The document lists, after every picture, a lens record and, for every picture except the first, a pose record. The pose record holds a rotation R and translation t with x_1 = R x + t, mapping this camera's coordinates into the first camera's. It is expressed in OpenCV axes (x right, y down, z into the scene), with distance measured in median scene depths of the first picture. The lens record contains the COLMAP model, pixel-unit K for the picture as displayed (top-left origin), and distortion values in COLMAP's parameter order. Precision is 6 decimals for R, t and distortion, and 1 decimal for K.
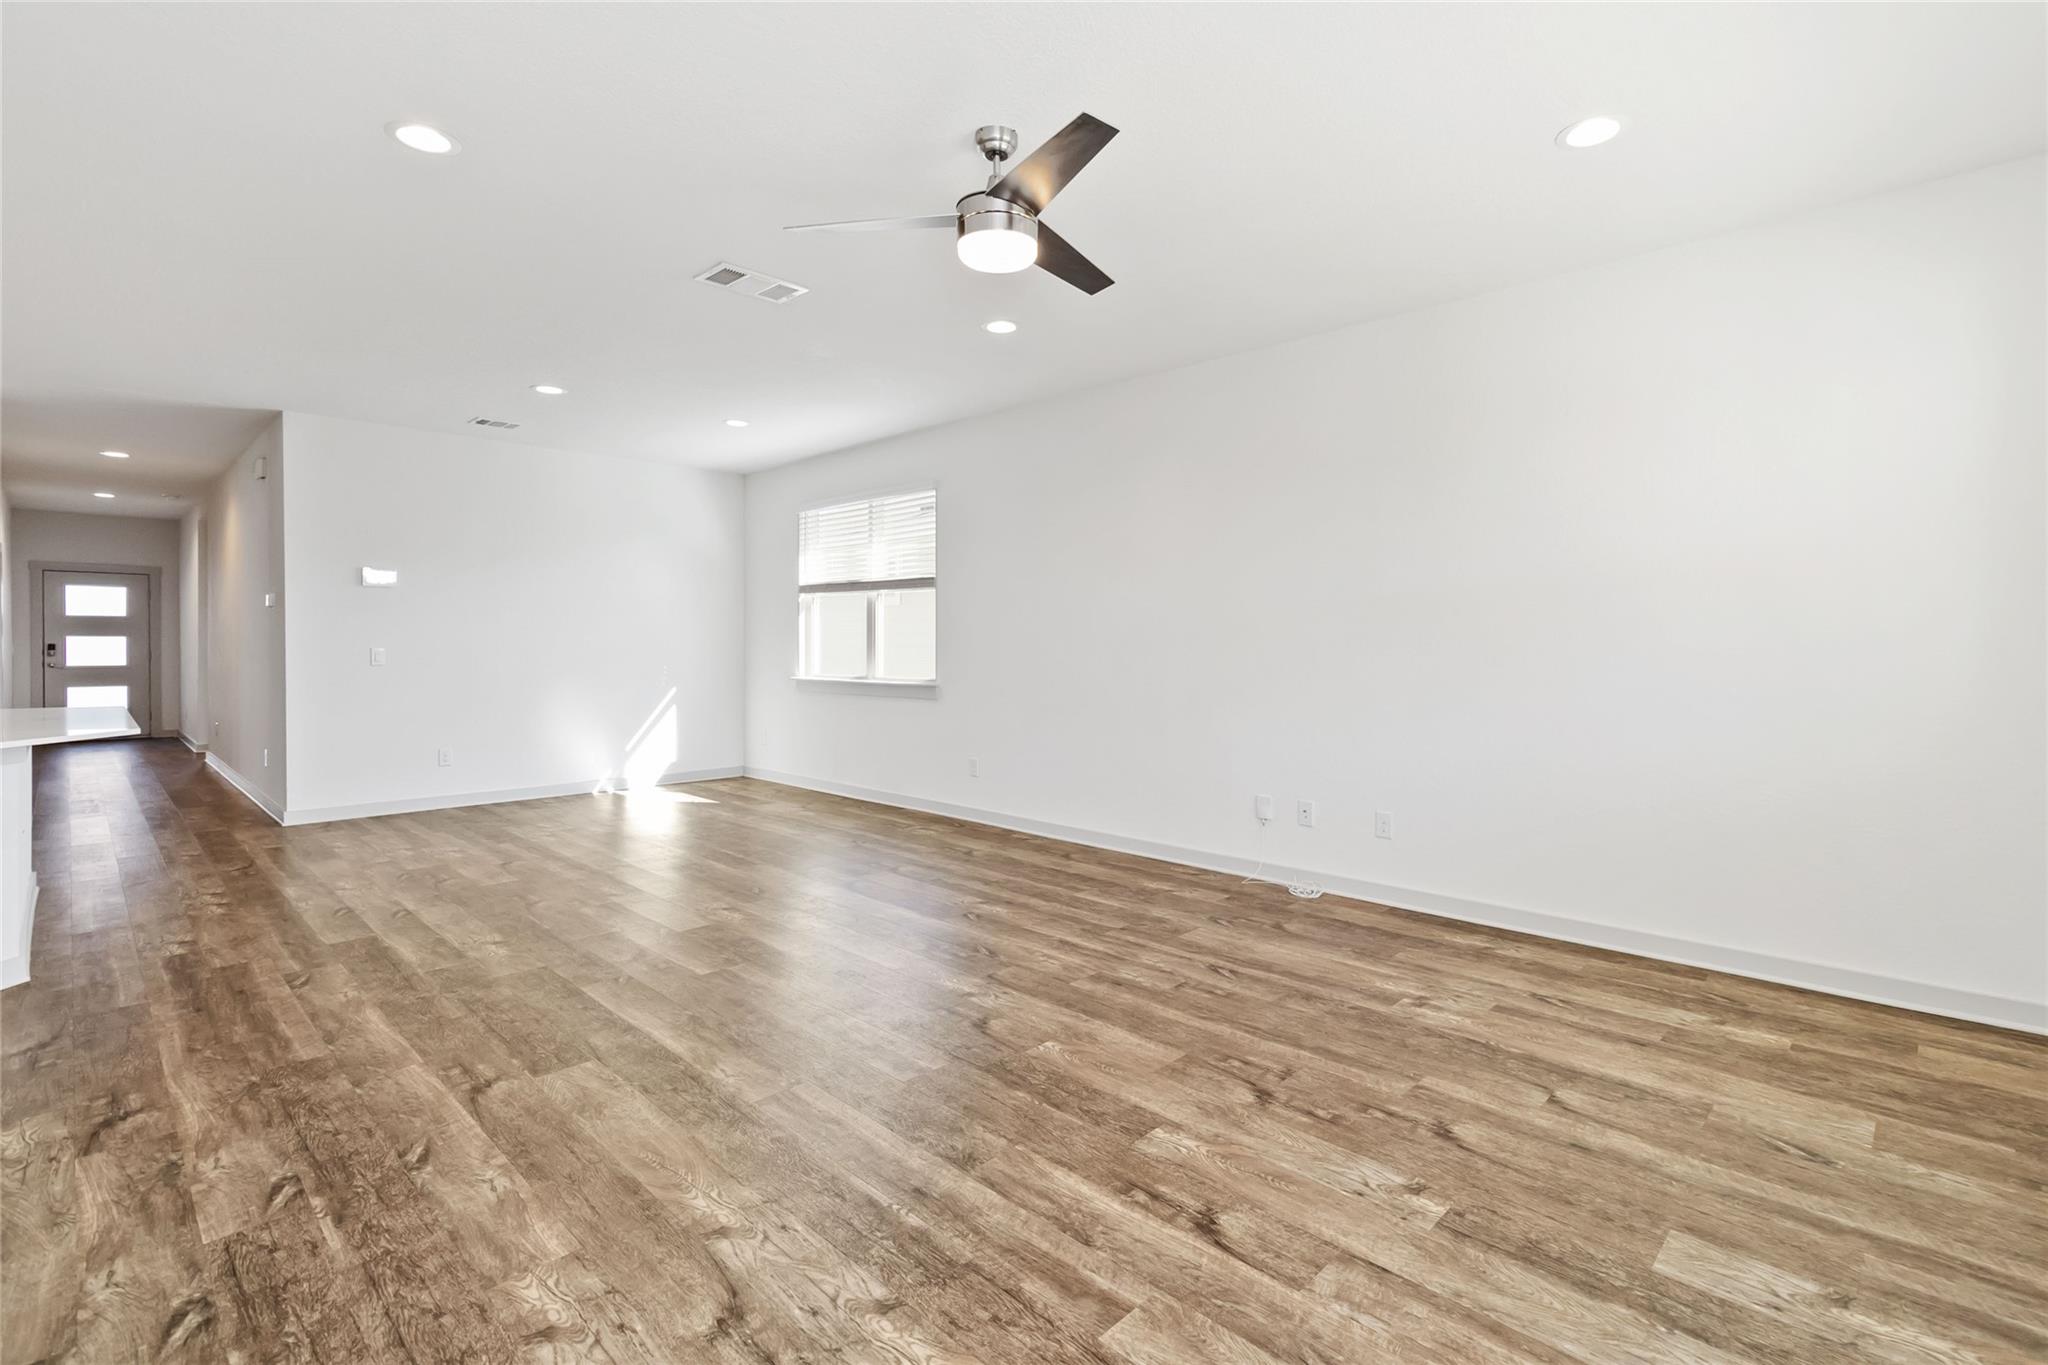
lens RADIAL K [[953.7, 0, 1046.4], [0, 953.7, 651.0], [0, 0, 1]] dist [-0.001937, 0.001000]
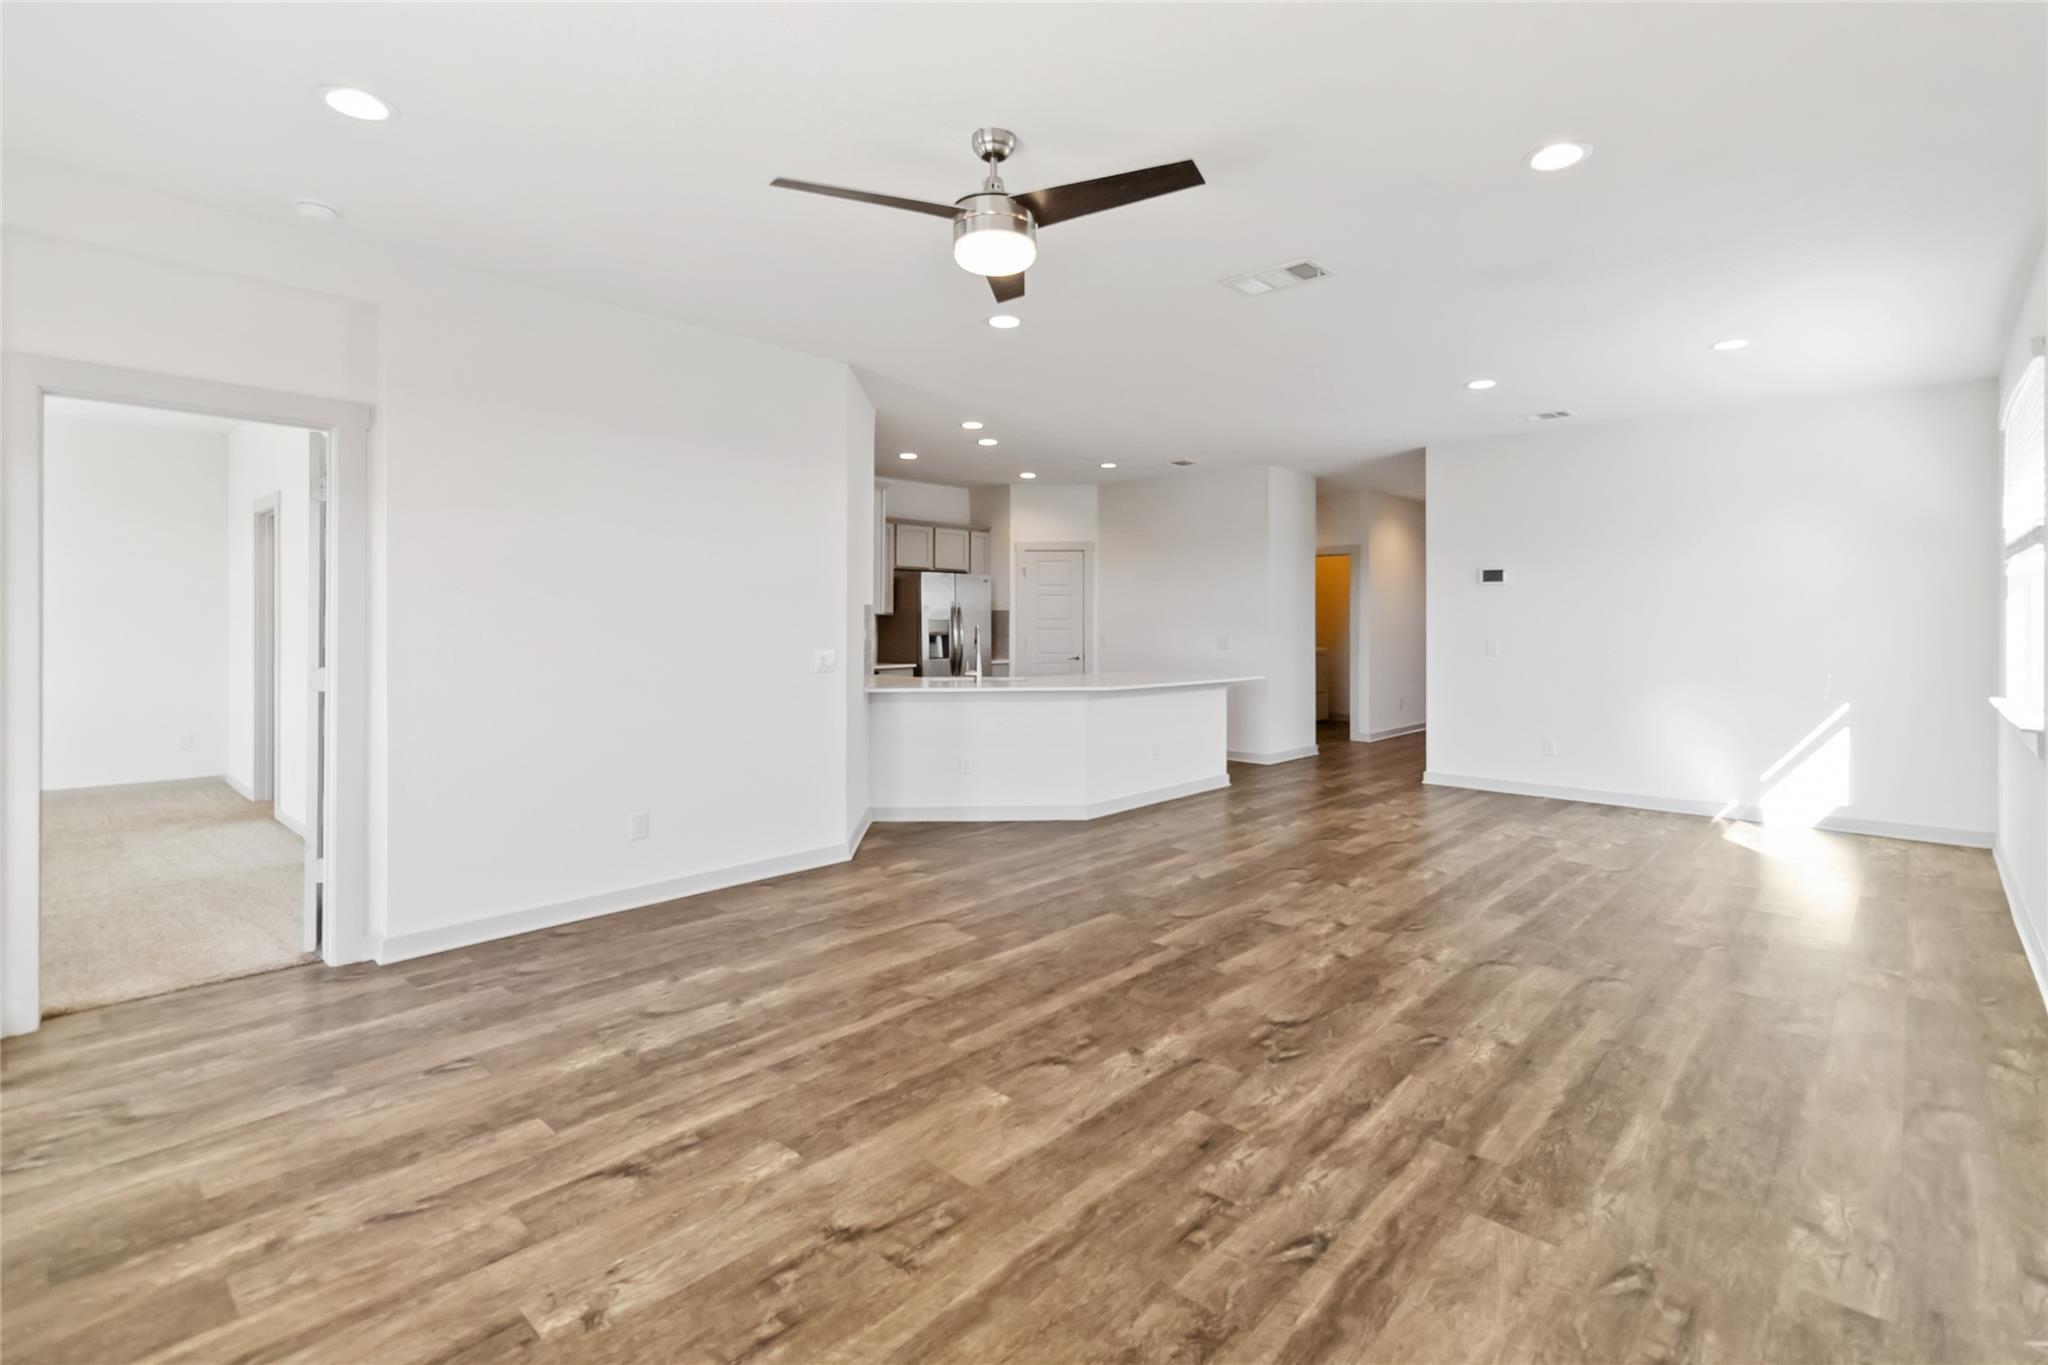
lens RADIAL K [[953.7, 0, 1046.4], [0, 953.7, 651.0], [0, 0, 1]] dist [-0.001937, 0.001000]
pose [[0.032714, 0.034246, -0.998878, 0.931530], [-0.015487, 0.999310, 0.033754, -0.050323], [0.999345, 0.014365, 0.033222, 1.036195]]
